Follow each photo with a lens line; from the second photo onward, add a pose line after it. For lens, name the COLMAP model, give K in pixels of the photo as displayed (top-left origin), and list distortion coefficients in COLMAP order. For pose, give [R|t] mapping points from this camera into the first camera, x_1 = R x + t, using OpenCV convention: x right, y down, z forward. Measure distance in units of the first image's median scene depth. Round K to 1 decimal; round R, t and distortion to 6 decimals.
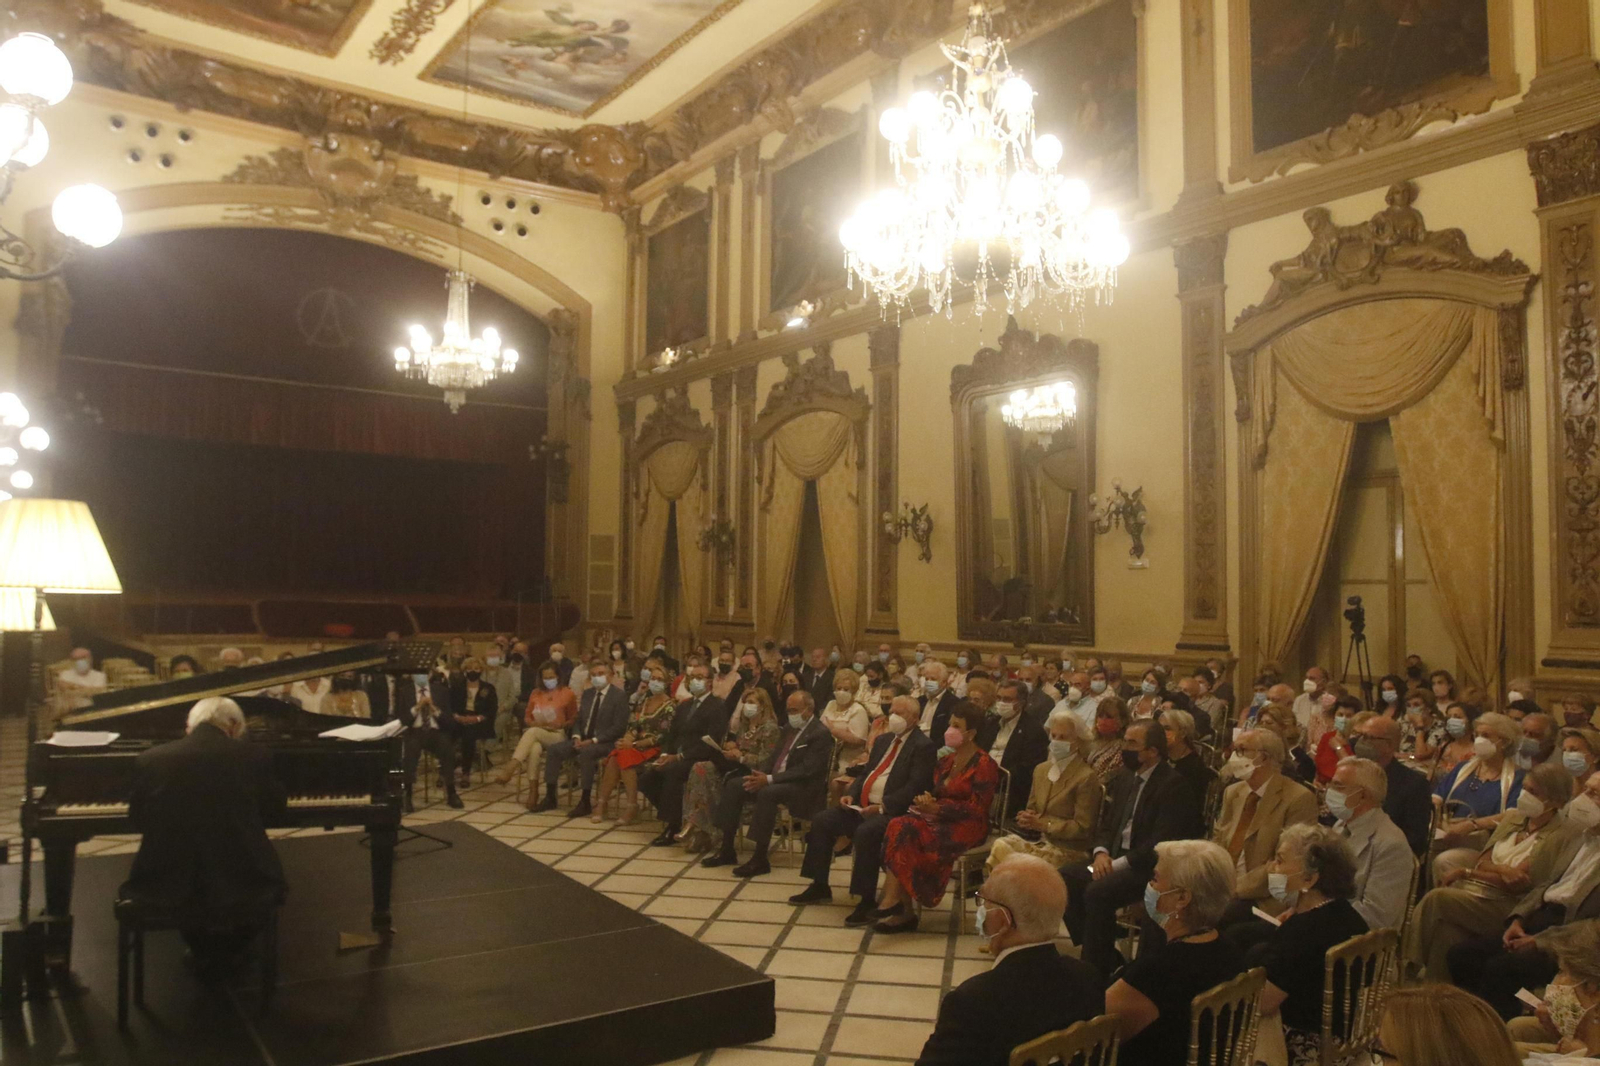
lens RADIAL K [[1242.7, 0, 800.0], [0, 1242.7, 533.0], [0, 0, 1]] dist [-0.023561, 0.007575]
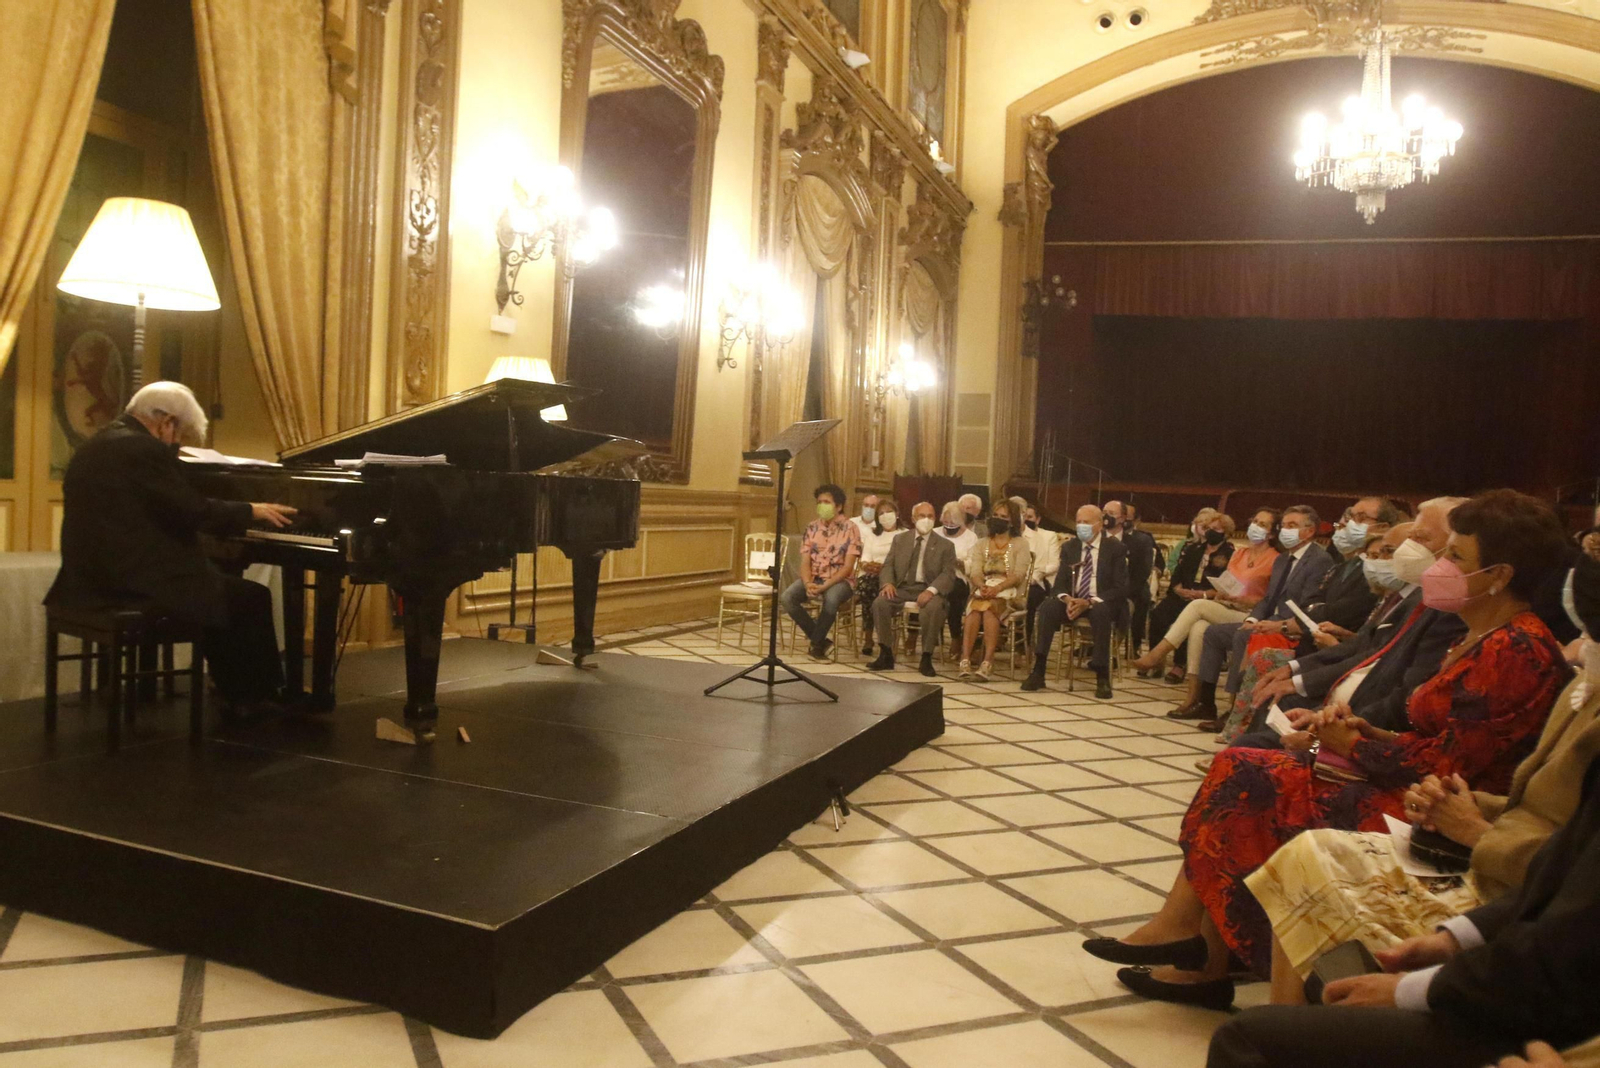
lens RADIAL K [[1242.7, 0, 800.0], [0, 1242.7, 534.0], [0, 0, 1]] dist [-0.023561, 0.007575]
pose [[0.556534, 0.032873, -0.830174, 0.170431], [-0.003243, 0.999295, 0.037396, 0.069861], [0.830818, -0.018120, 0.556248, 0.317317]]
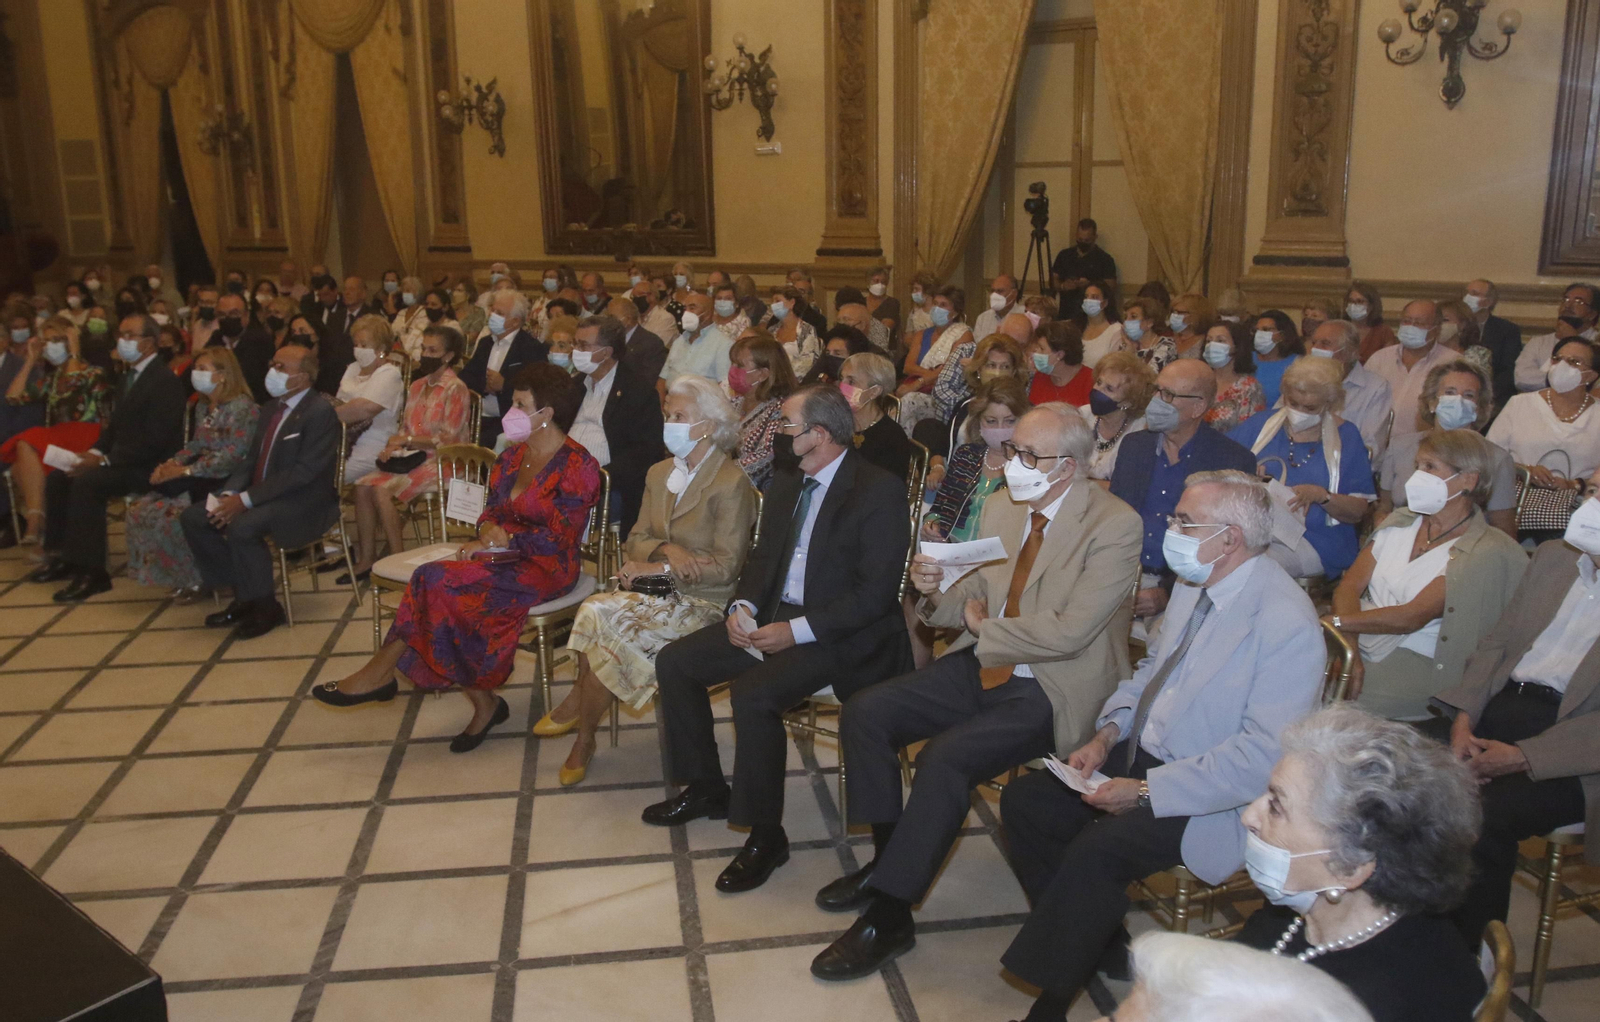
lens RADIAL K [[1264.9, 0, 800.0], [0, 1264.9, 511.0], [0, 0, 1]] dist [-0.119414, 0.089515]
pose [[0.951737, -0.096797, 0.291251, 0.037864], [0.010009, 0.958247, 0.285765, 0.017815], [-0.306751, -0.269058, 0.912968, 0.202226]]
